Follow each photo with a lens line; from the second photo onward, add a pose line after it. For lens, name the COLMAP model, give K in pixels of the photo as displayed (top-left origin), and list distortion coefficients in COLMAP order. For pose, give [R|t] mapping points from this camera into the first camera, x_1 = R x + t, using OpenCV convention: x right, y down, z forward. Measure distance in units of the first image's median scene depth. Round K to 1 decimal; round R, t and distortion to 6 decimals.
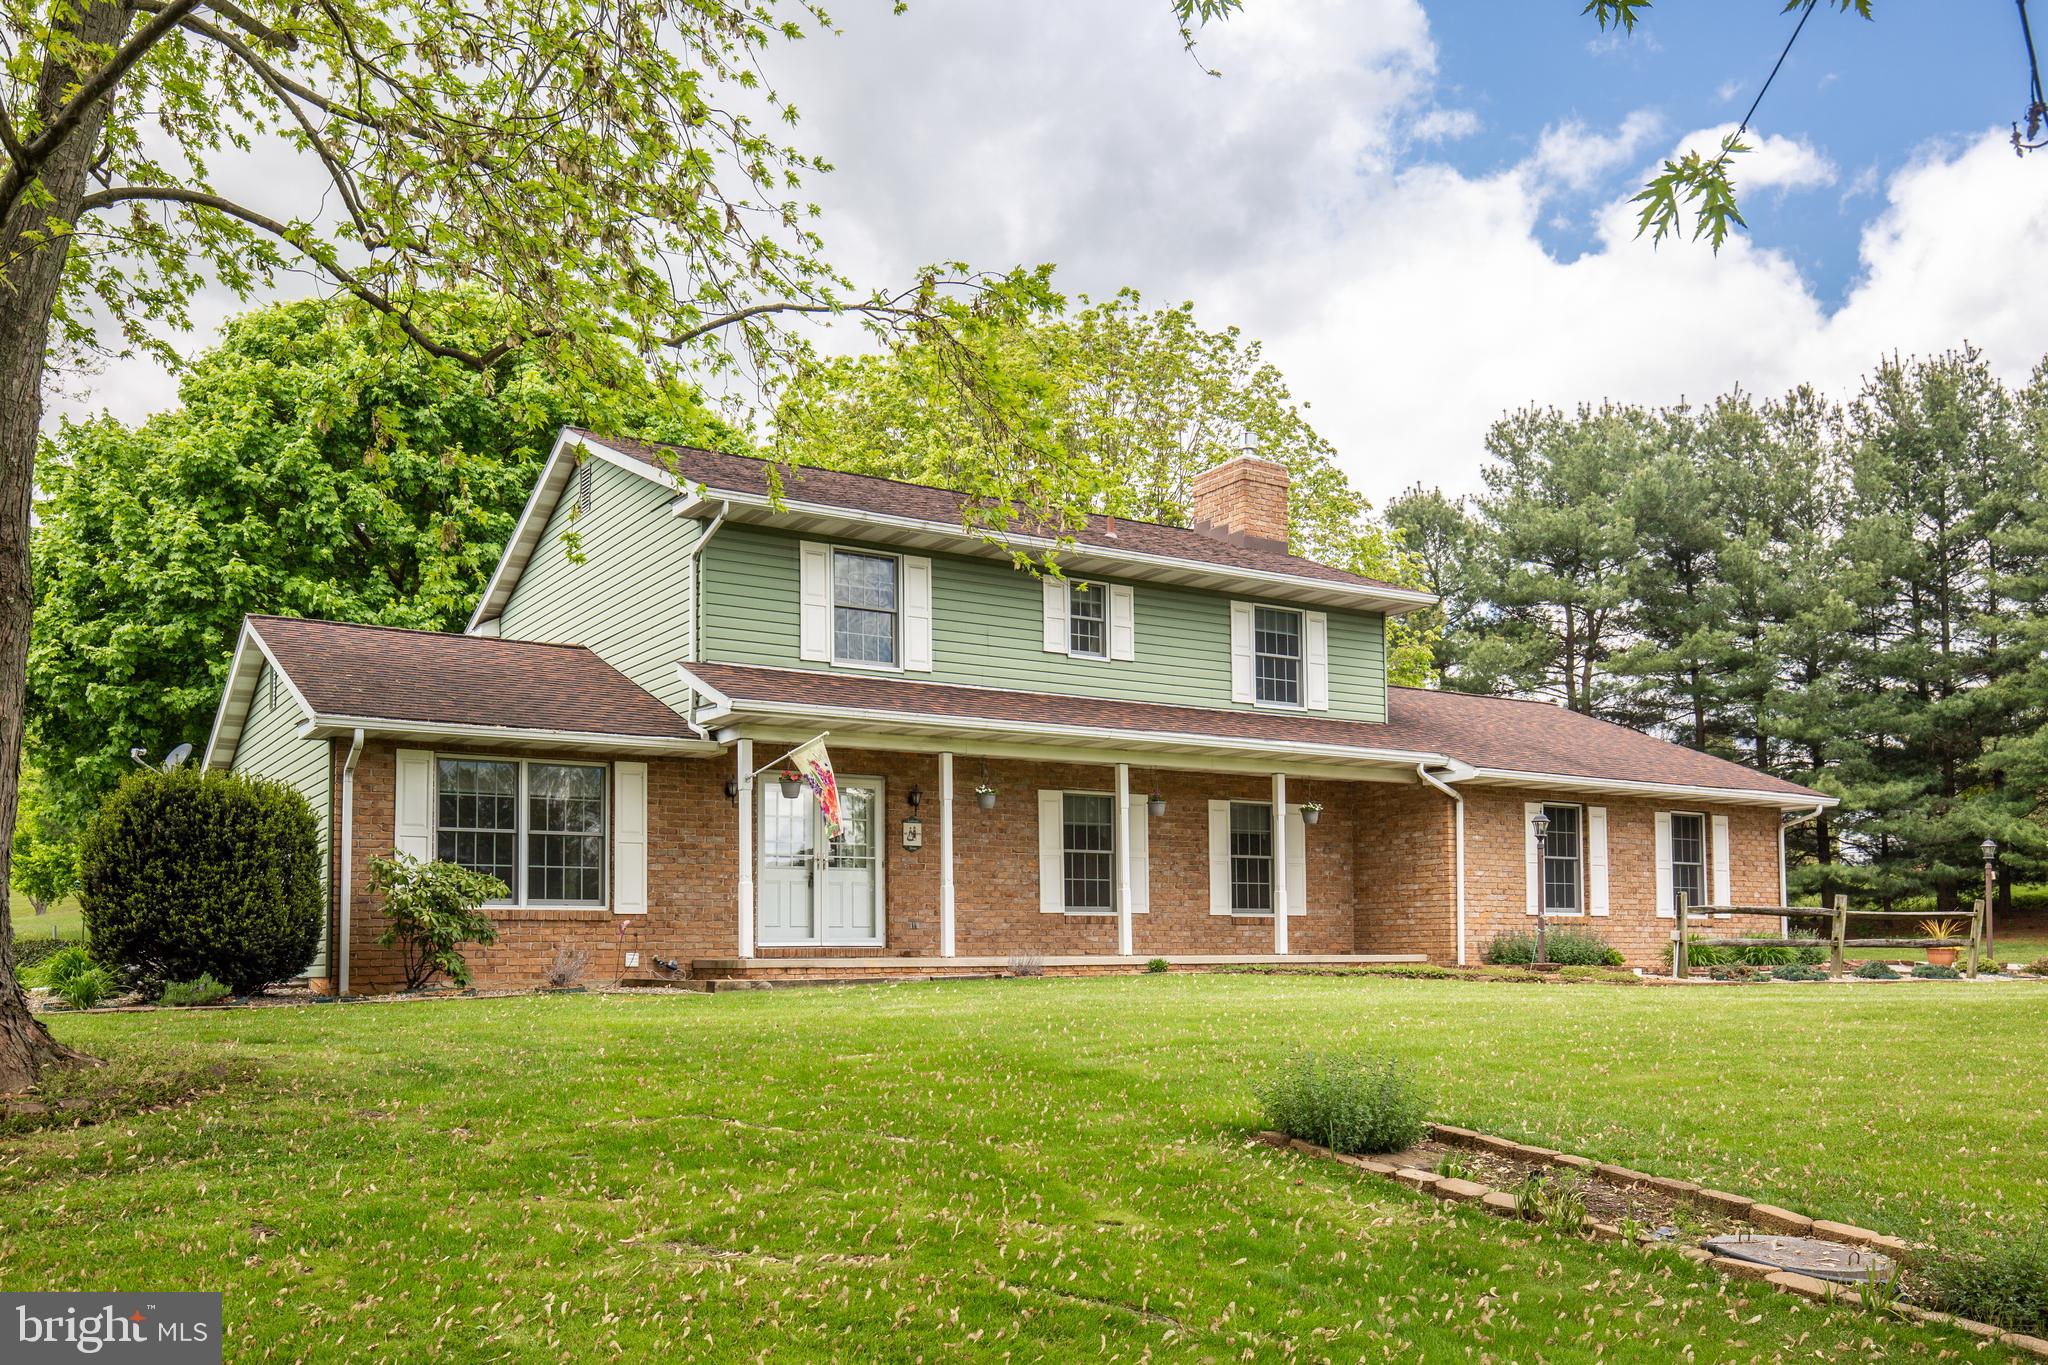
lens RADIAL K [[1623.3, 0, 863.1], [0, 1623.3, 687.3], [0, 0, 1]] dist [0.029362, 0.005990]
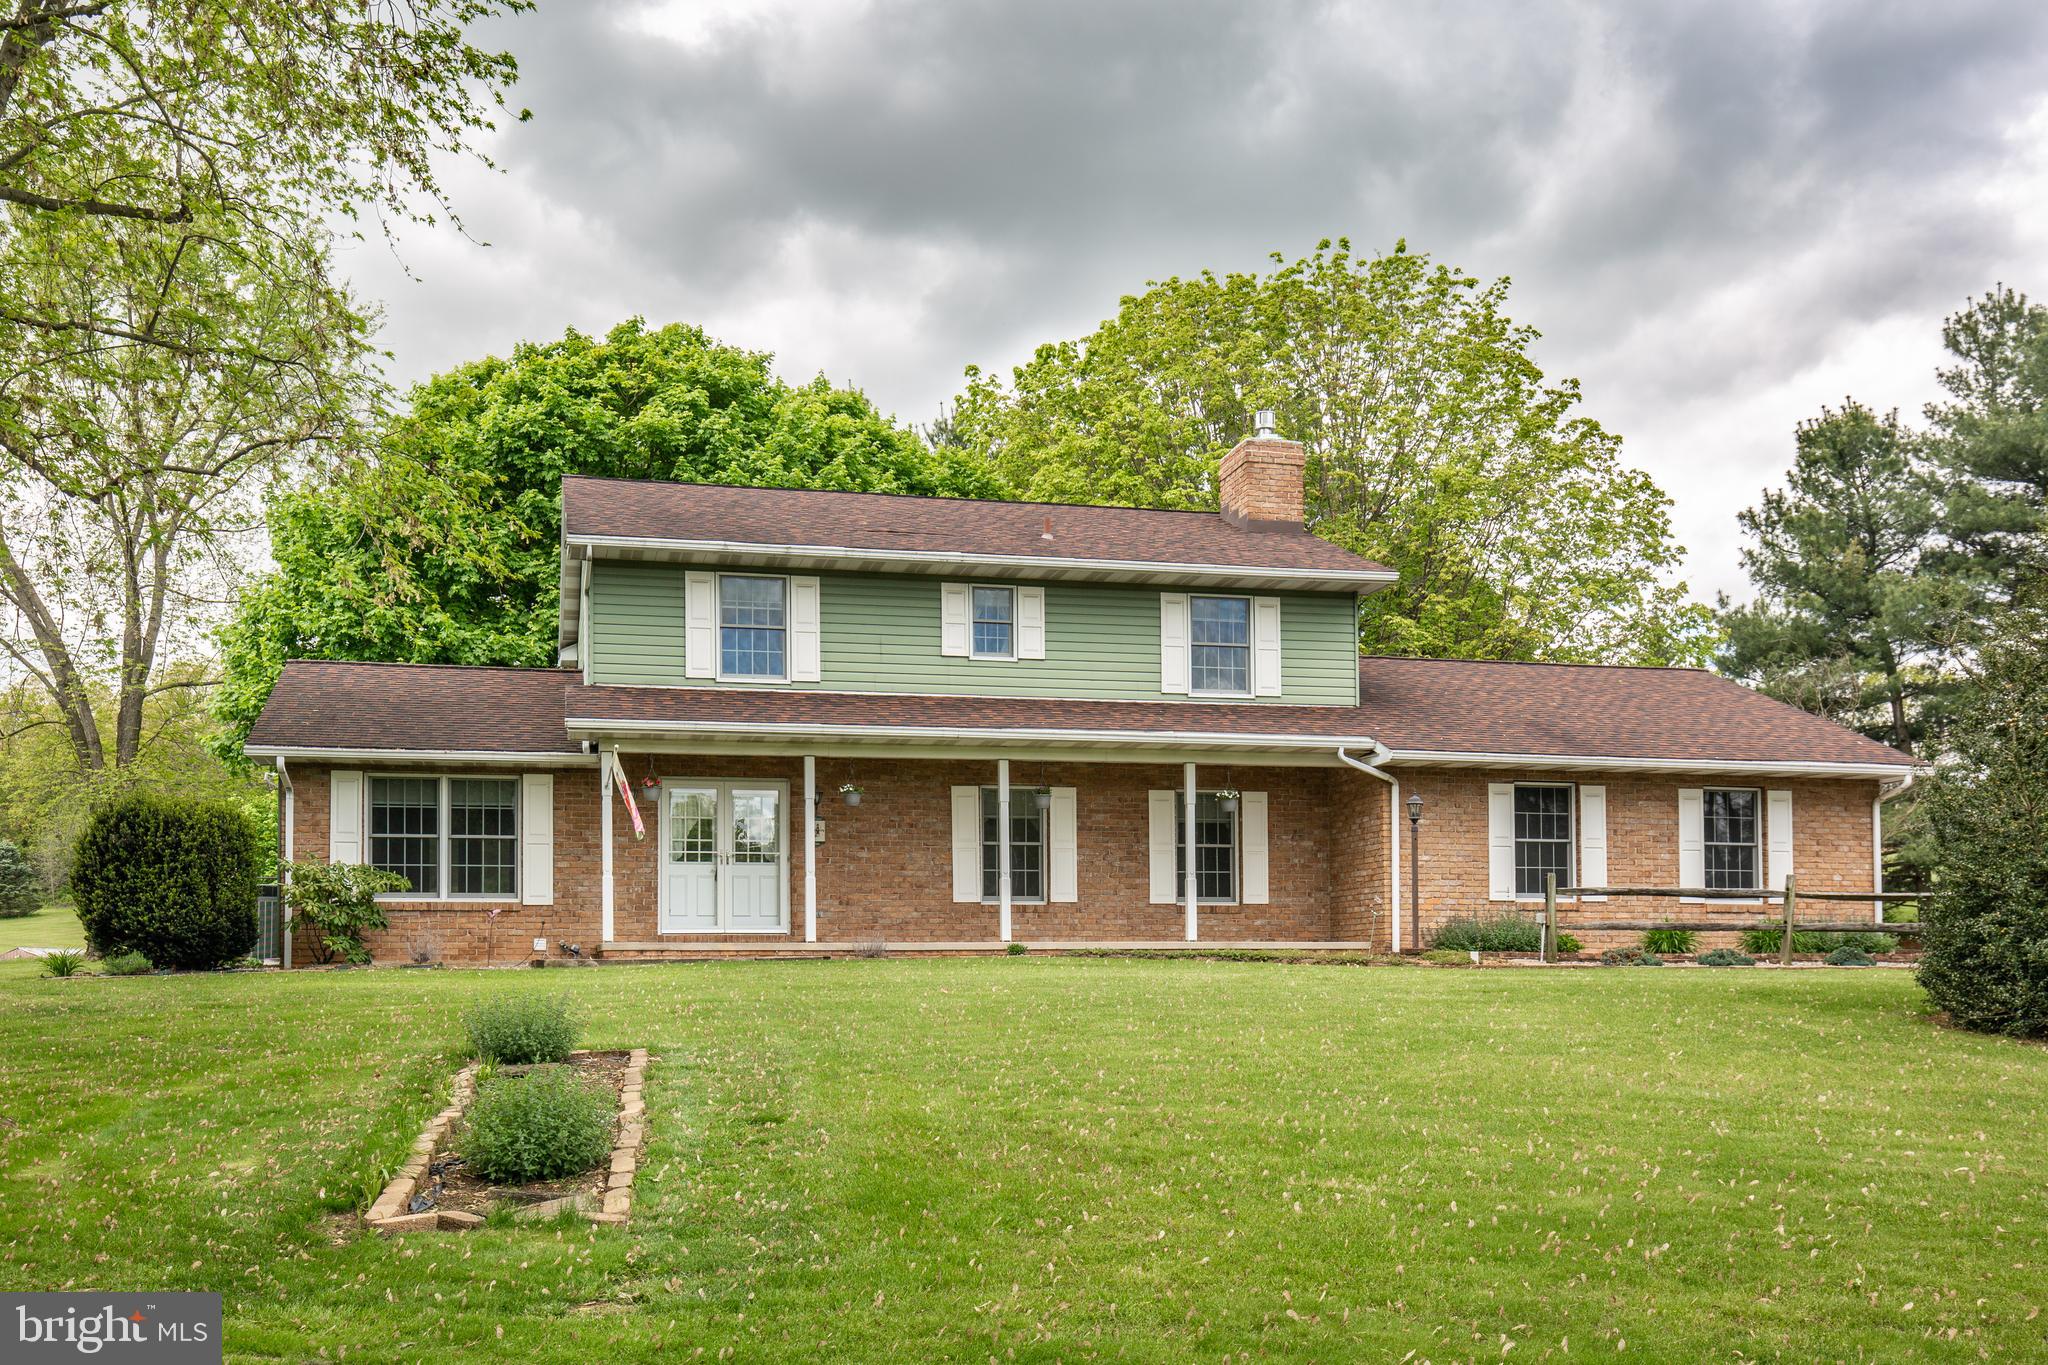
lens RADIAL K [[1885.1, 0, 1022.9], [0, 1885.1, 694.8], [0, 0, 1]] dist [0.037749, 0.007450]
pose [[0.951045, -0.041958, -0.306191, 0.537276], [0.047679, 0.998800, 0.011225, -0.007964], [0.305352, -0.025275, 0.951904, -0.155468]]
